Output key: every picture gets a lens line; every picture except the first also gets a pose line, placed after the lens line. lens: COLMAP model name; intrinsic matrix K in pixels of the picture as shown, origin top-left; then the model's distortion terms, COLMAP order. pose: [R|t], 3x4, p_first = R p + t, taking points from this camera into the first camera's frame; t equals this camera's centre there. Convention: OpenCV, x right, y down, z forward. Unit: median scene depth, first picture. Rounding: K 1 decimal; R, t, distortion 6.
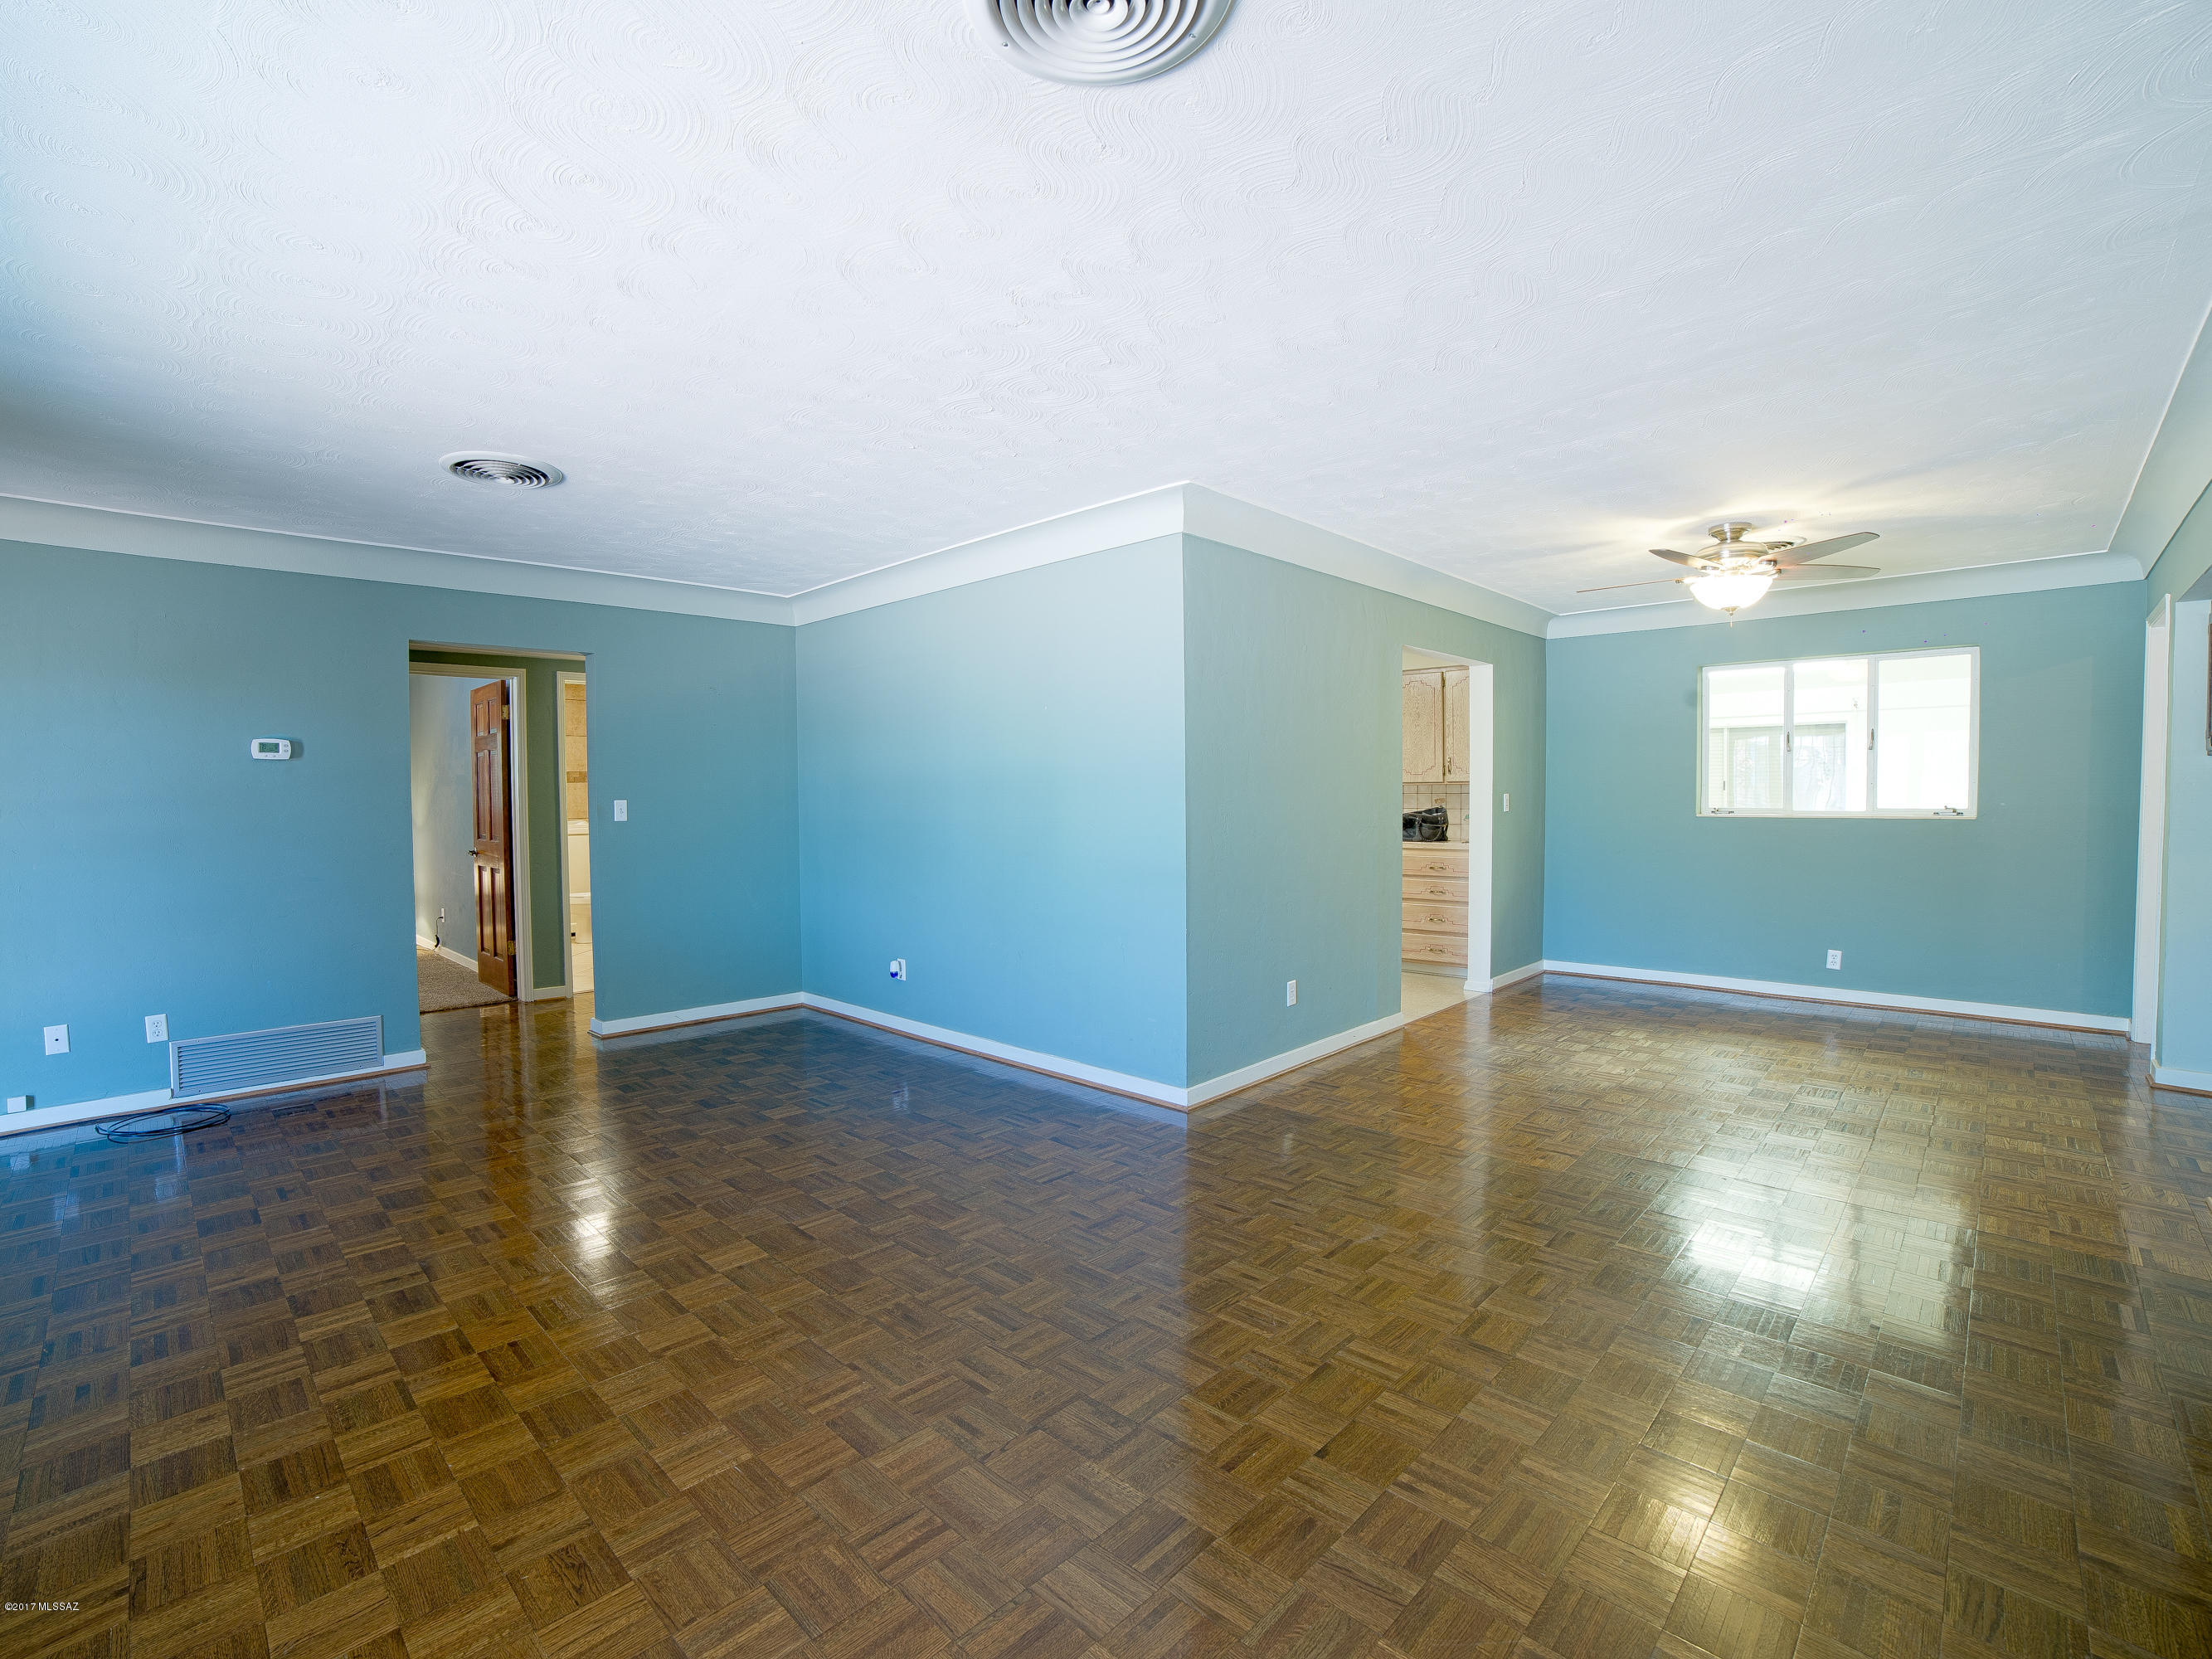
lens RADIAL K [[1085.3, 0, 1039.7], [0, 1085.3, 822.0], [0, 0, 1]] dist [-0.130661, 0.049732]
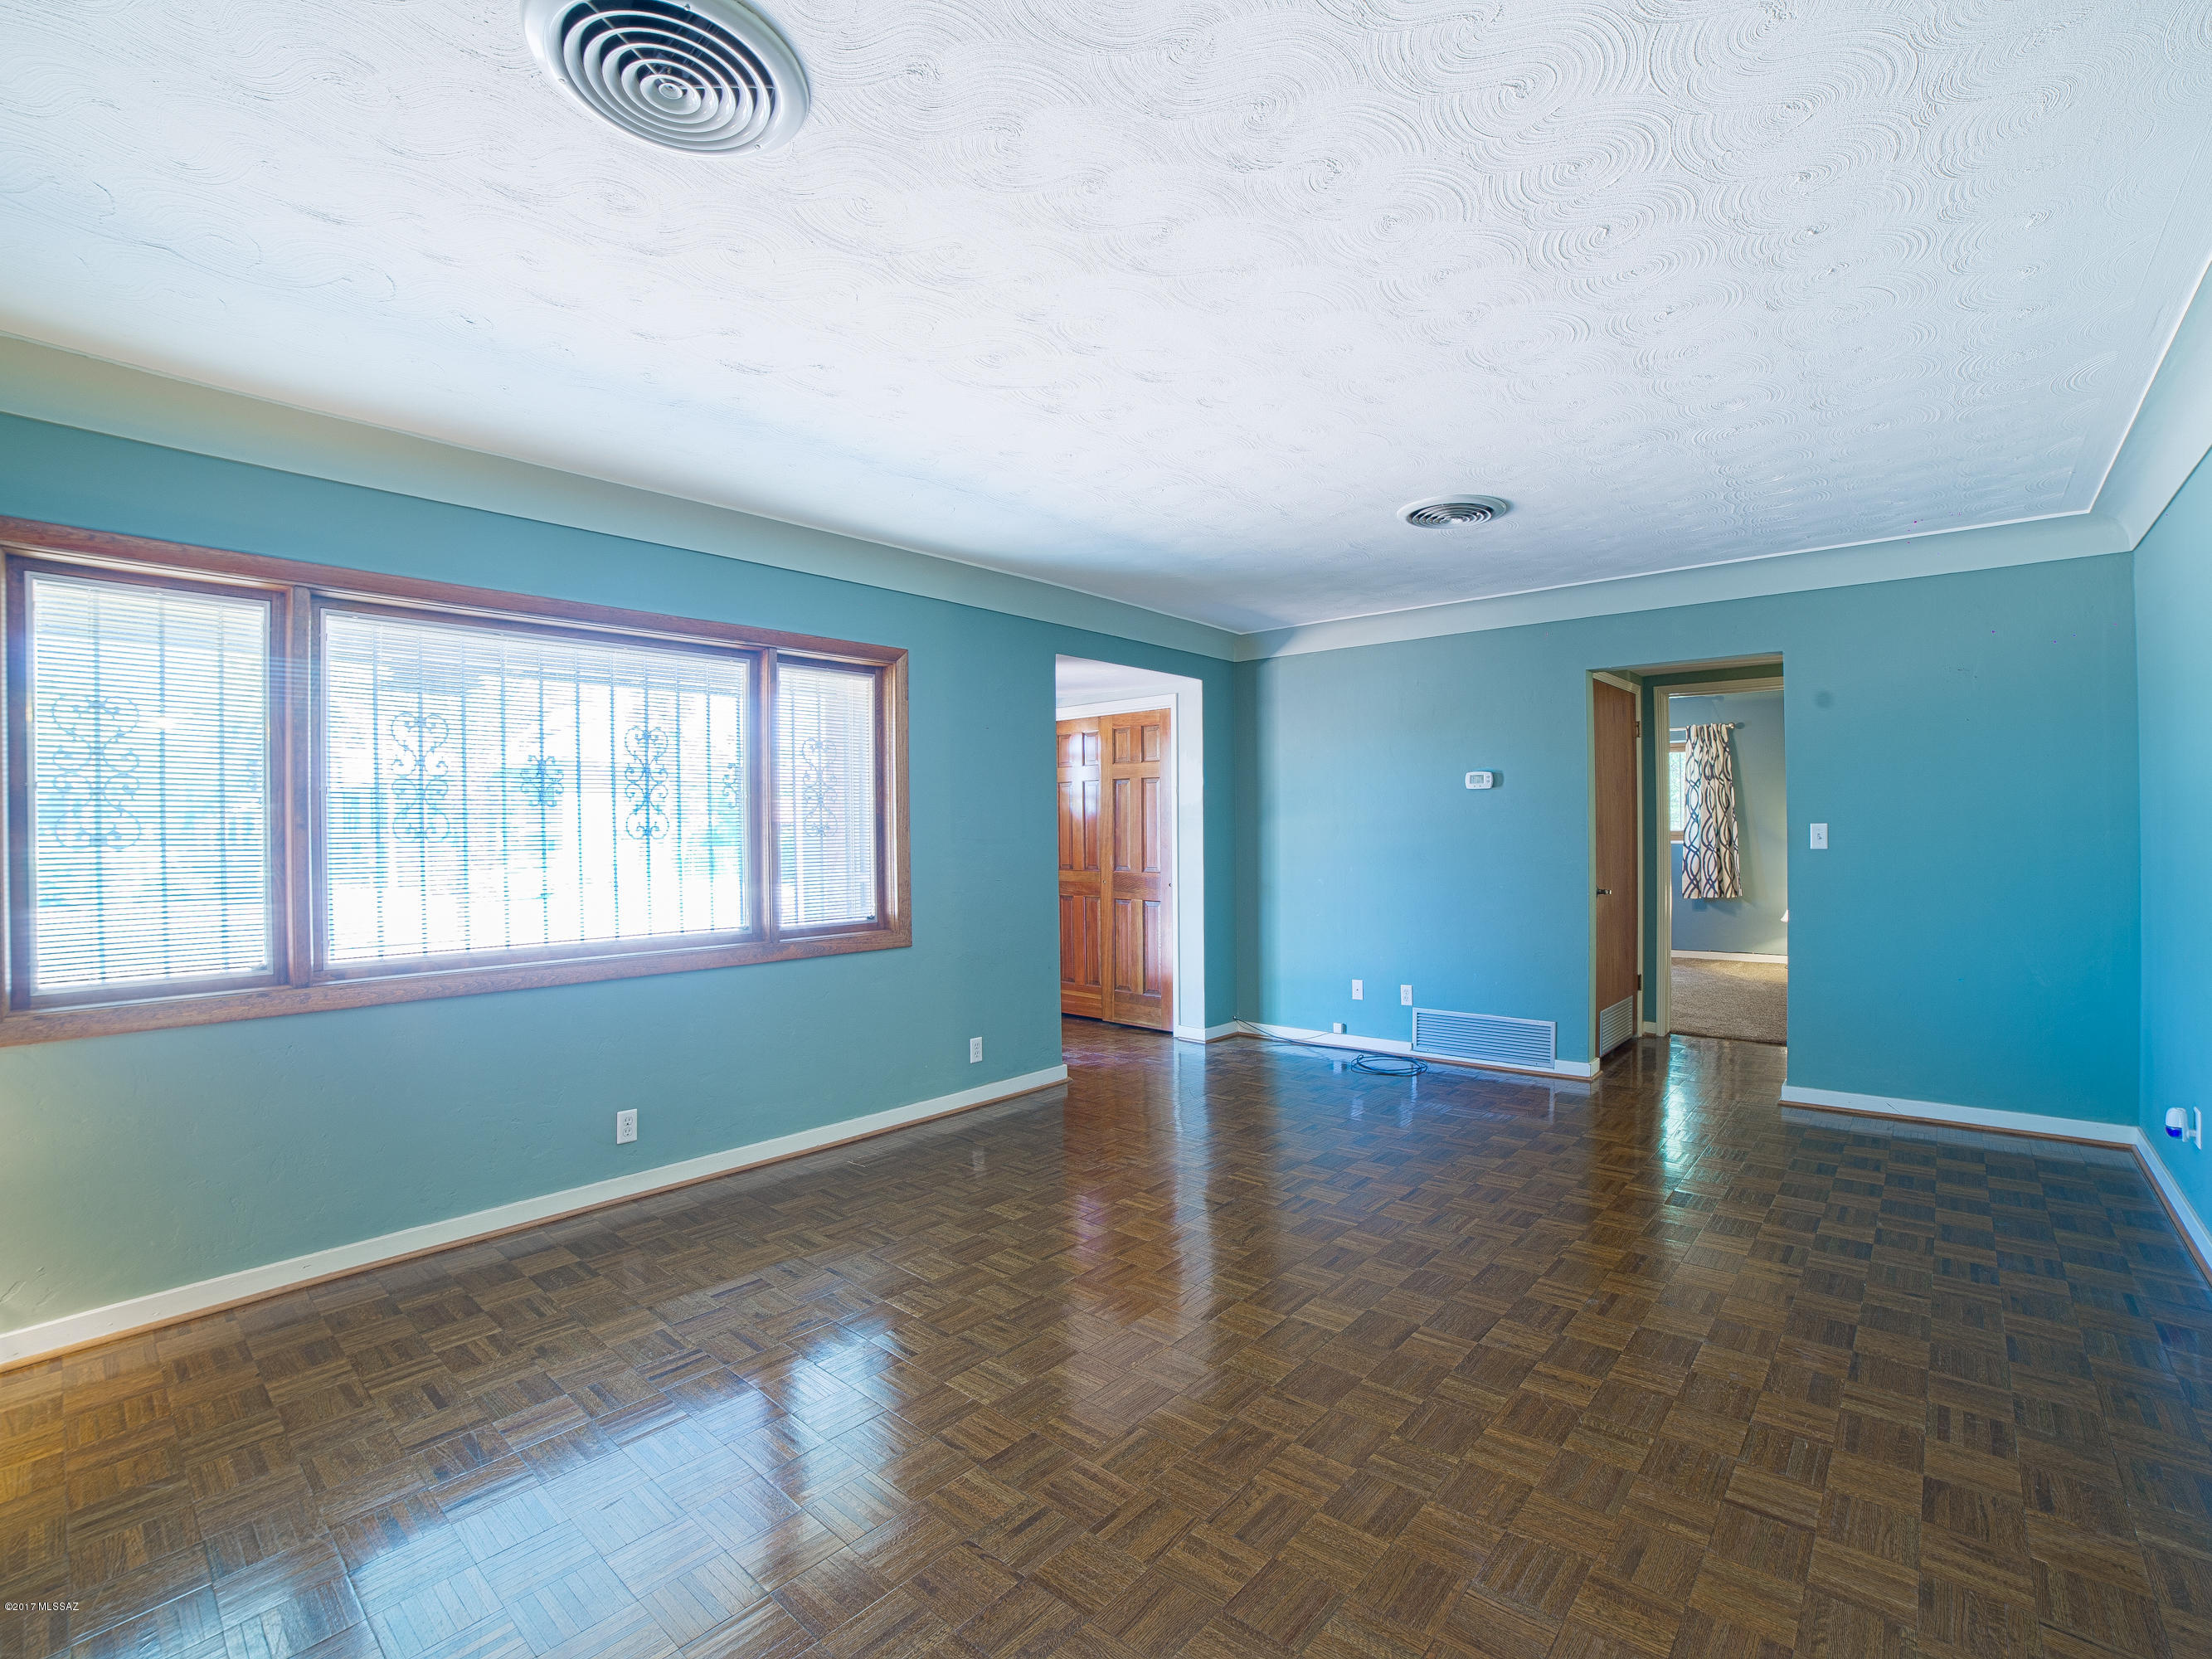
lens RADIAL K [[919.5, 0, 964.9], [0, 919.5, 826.5], [0, 0, 1]] dist [-0.093694, 0.015638]
pose [[0.030294, 0.003561, -0.999535, 0.285250], [-0.014321, 0.999893, 0.003128, -0.012271], [0.999438, 0.014220, 0.030342, 0.381532]]
